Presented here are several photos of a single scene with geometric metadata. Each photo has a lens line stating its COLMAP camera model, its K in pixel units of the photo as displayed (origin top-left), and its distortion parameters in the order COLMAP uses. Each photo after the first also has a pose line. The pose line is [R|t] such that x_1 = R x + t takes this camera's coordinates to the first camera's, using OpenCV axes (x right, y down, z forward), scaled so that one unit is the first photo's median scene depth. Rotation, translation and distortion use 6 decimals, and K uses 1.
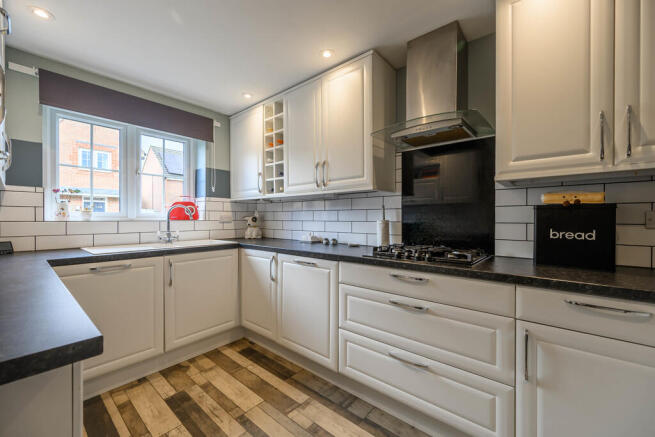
lens RADIAL K [[273.4, 0, 327.5], [0, 273.4, 218.5], [0, 0, 1]] dist [-0.000480, 0.000070]
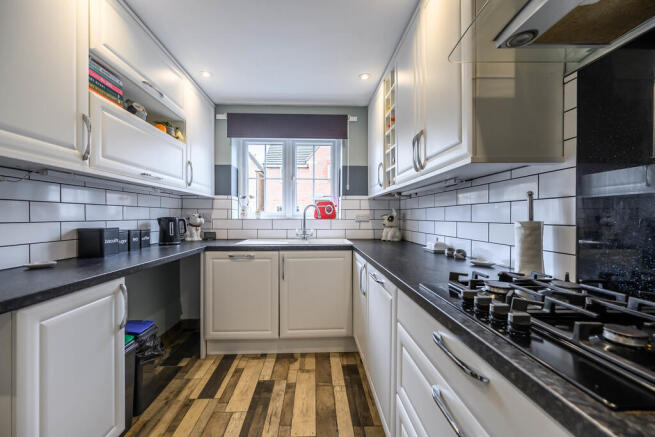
lens RADIAL K [[273.4, 0, 327.5], [0, 273.4, 218.5], [0, 0, 1]] dist [-0.000480, 0.000070]
pose [[0.657933, 0.004706, -0.753062, 0.327356], [-0.002298, 0.999988, 0.004241, 0.000076], [0.753073, -0.001060, 0.657936, 0.380070]]
